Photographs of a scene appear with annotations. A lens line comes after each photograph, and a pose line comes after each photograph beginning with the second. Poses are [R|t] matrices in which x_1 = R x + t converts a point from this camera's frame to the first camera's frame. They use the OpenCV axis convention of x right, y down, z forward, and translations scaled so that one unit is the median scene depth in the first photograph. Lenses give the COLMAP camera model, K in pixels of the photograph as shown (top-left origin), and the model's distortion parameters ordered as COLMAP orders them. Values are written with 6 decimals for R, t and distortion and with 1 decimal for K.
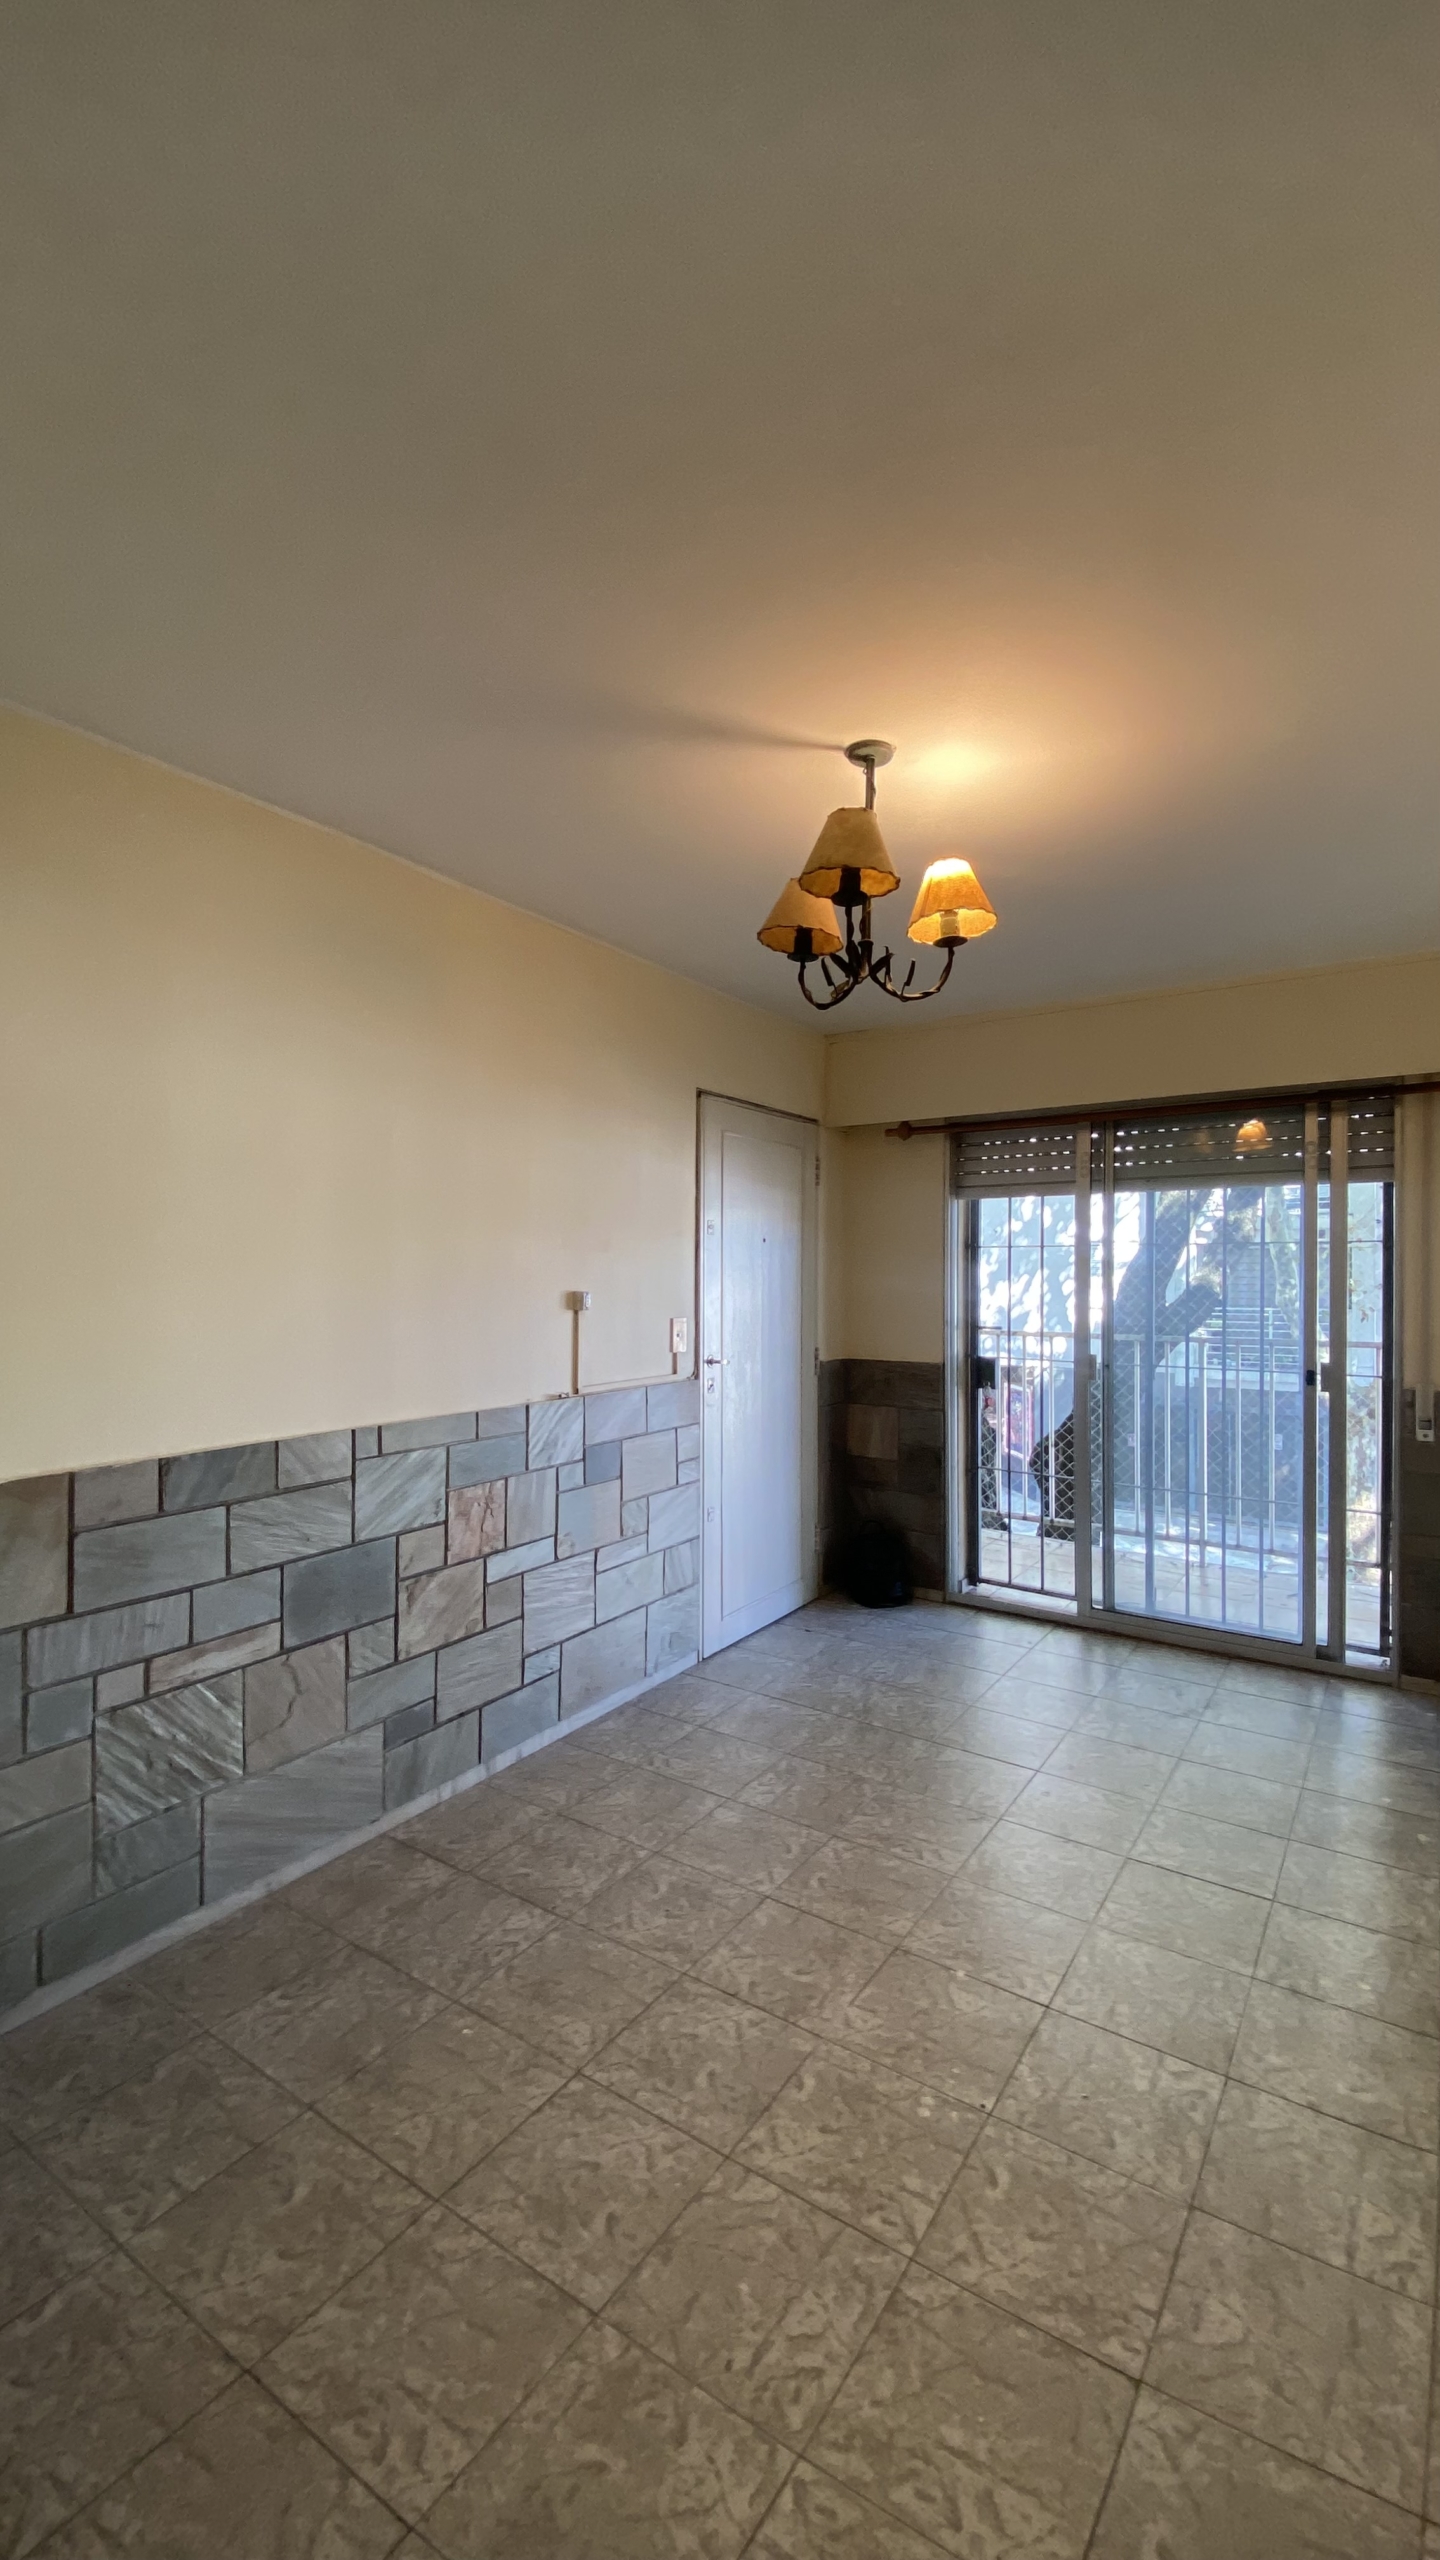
lens RADIAL K [[1036.6, 0, 726.7], [0, 1036.6, 1278.7], [0, 0, 1]] dist [0.022604, -0.020032]
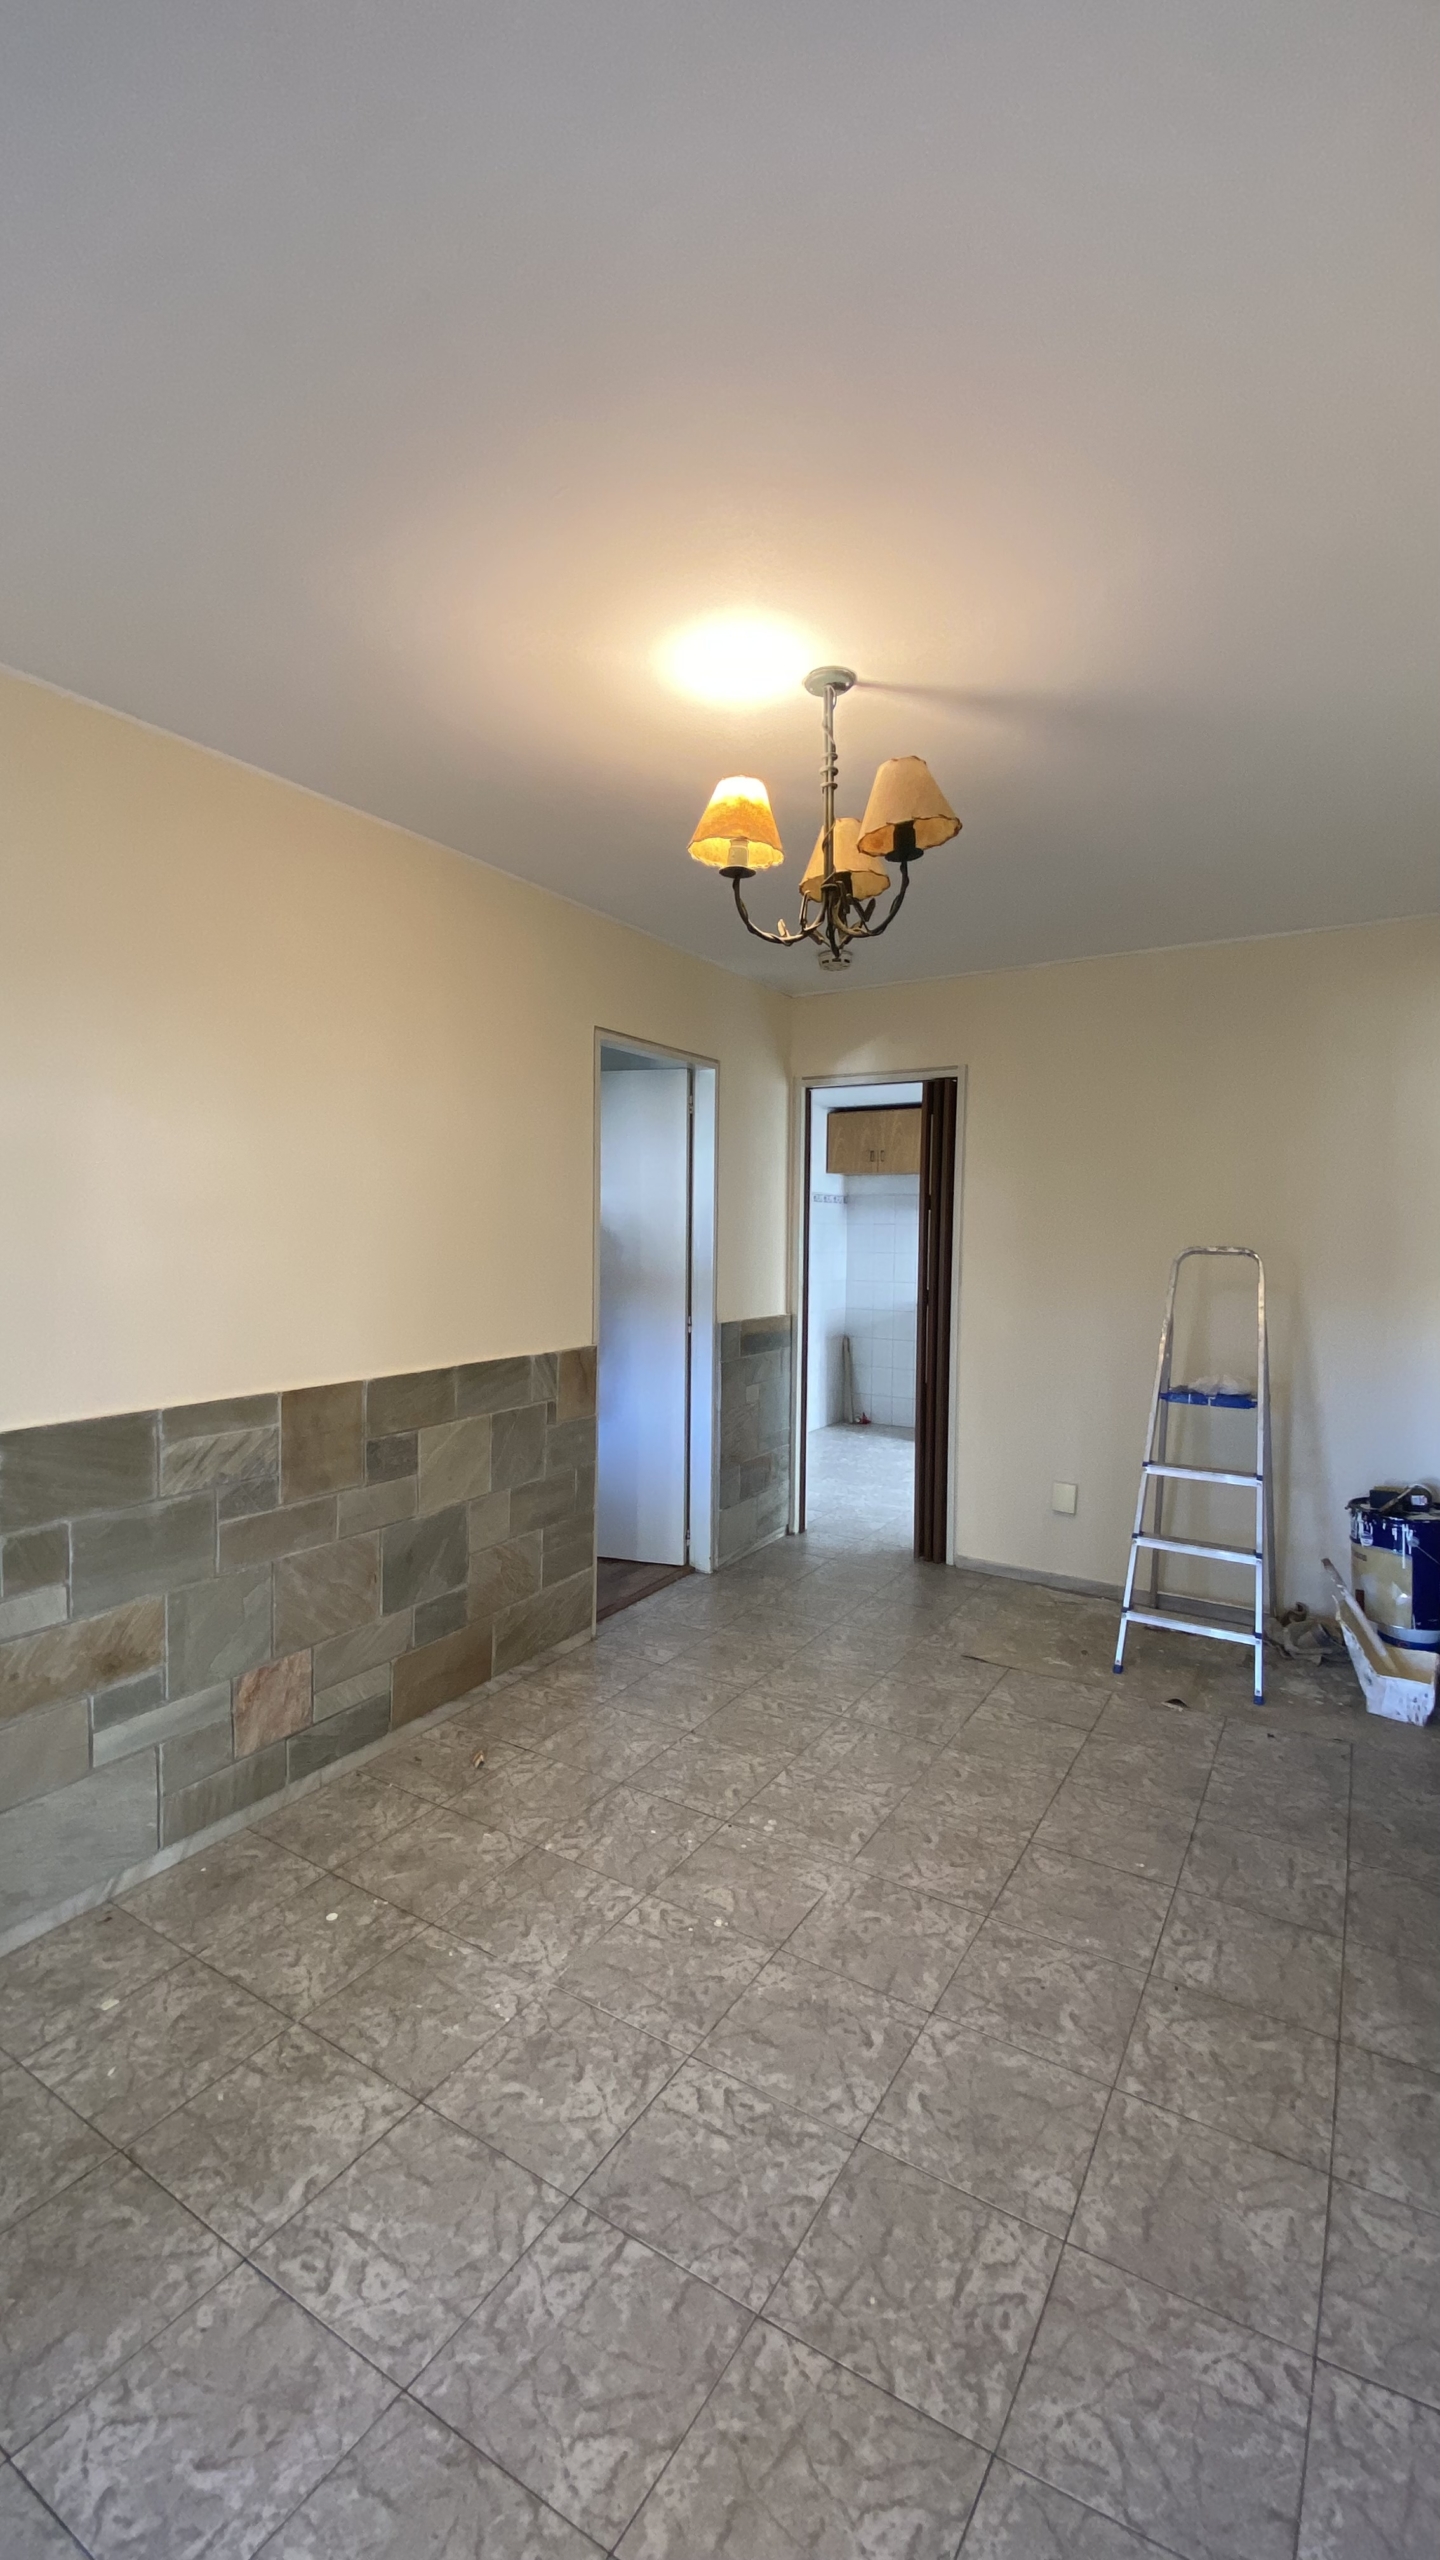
lens RADIAL K [[1036.5, 0, 720.0], [0, 1036.5, 1280.0], [0, 0, 1]] dist [0.013022, -0.016221]
pose [[-0.999310, -0.010016, -0.035765, 0.271469], [-0.012039, 0.998313, 0.056804, -0.017793], [0.035136, 0.057195, -0.997745, 2.018565]]
